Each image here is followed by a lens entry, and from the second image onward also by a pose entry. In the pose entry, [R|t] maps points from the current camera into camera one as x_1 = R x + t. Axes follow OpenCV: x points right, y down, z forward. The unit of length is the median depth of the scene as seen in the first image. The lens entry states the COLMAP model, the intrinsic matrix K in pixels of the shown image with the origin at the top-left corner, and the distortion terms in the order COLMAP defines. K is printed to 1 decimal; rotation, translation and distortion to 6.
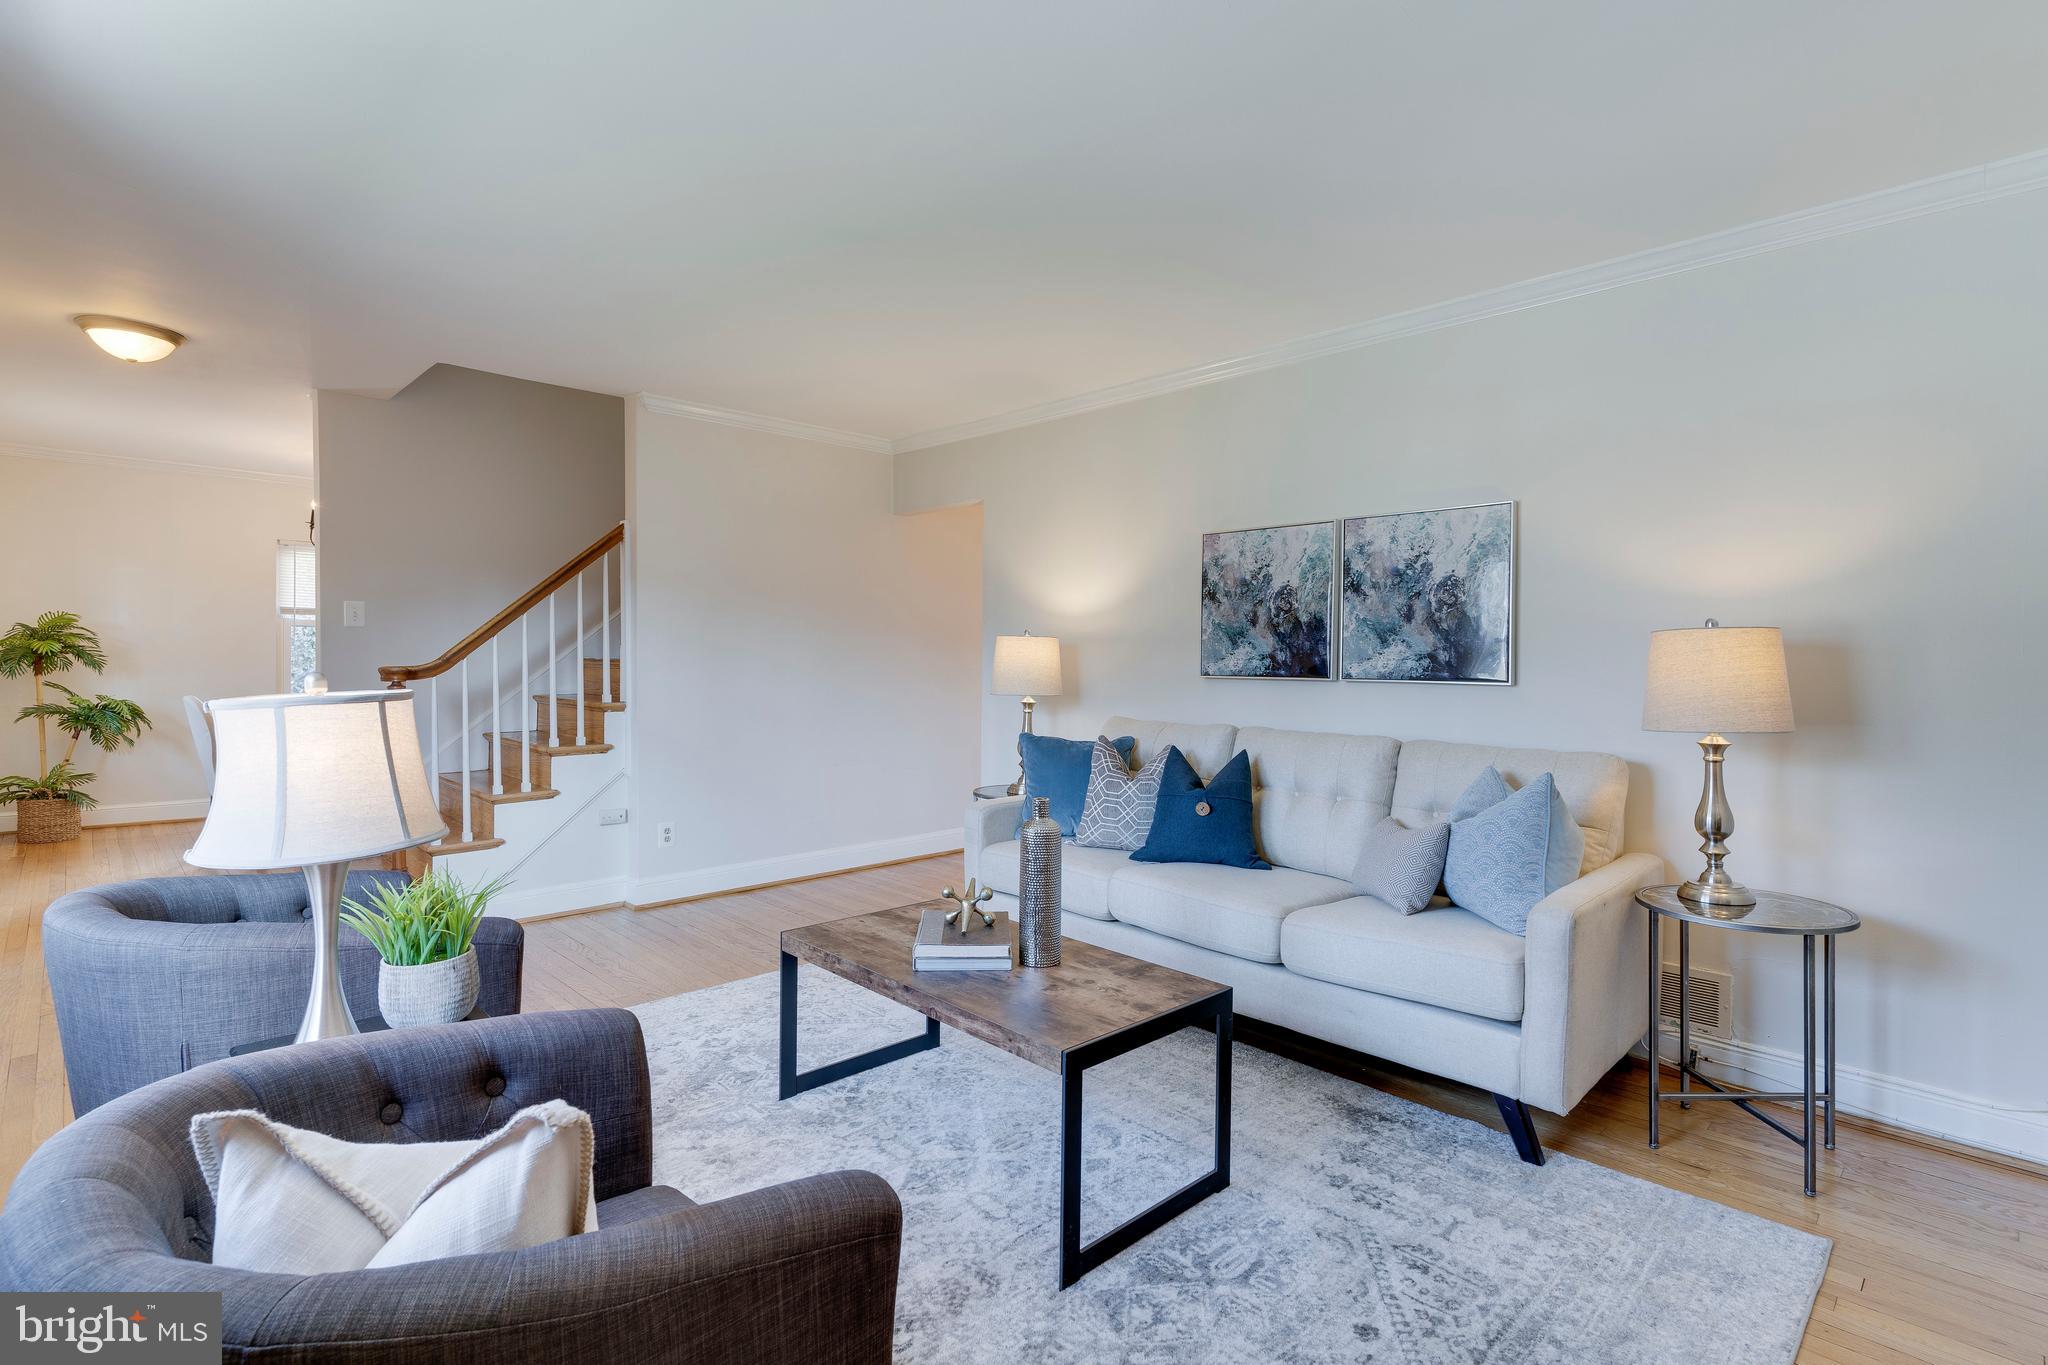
lens RADIAL K [[1014.2, 0, 945.4], [0, 1014.2, 669.3], [0, 0, 1]] dist [0.001829, 0.000400]
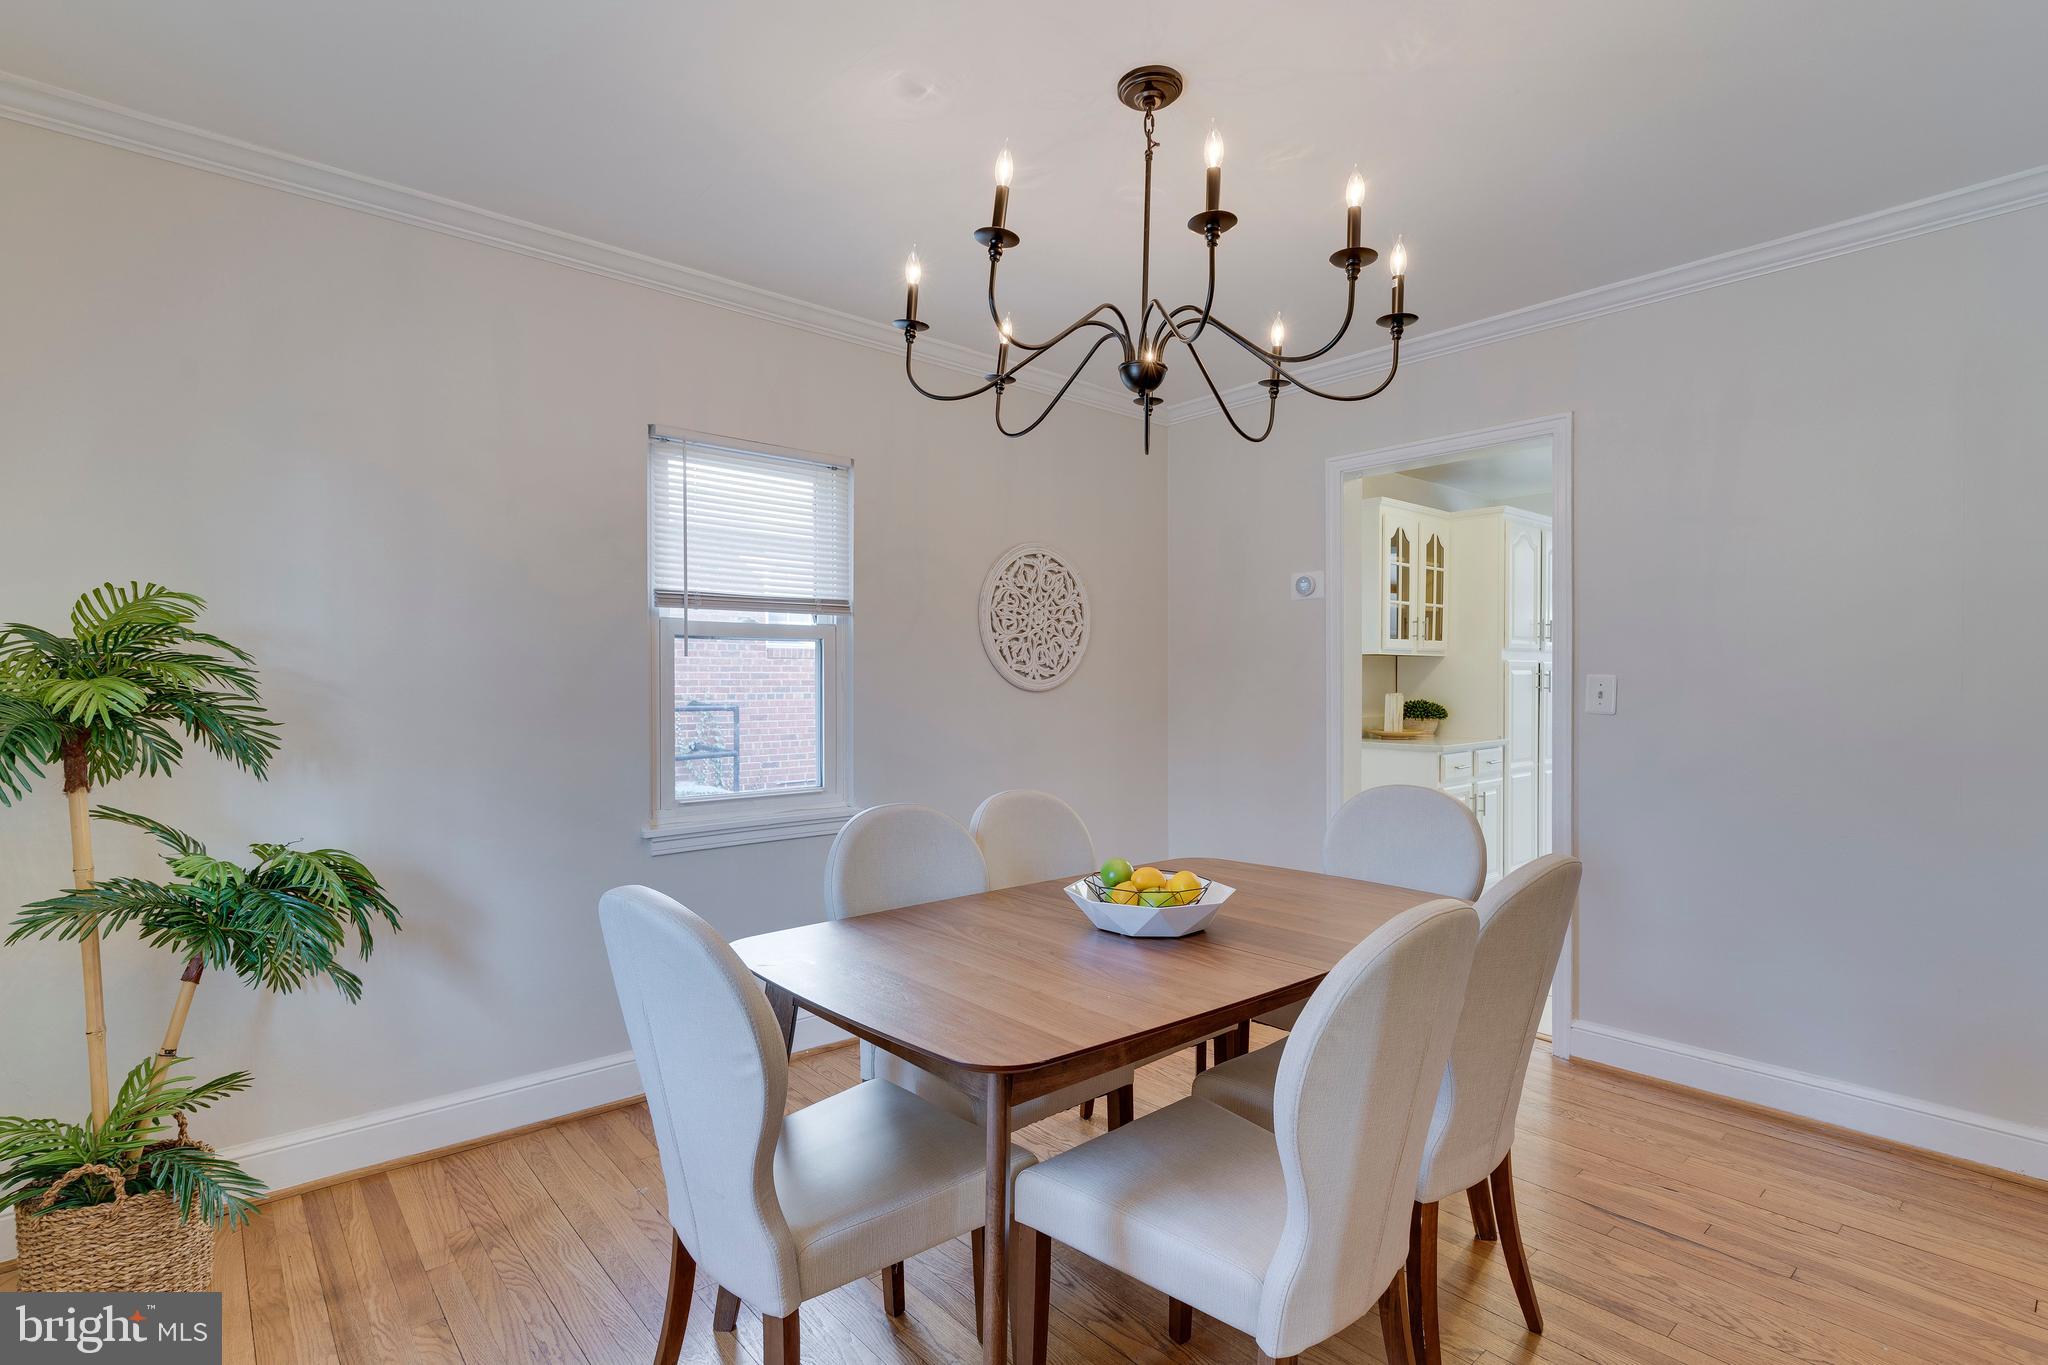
lens RADIAL K [[1070.7, 0, 982.6], [0, 1070.7, 699.3], [0, 0, 1]] dist [0.000937, -0.000373]
pose [[0.998188, -0.015629, -0.058110, -0.589860], [0.015597, 0.999878, -0.001019, -0.017112], [0.058119, 0.000111, 0.998310, 0.680721]]
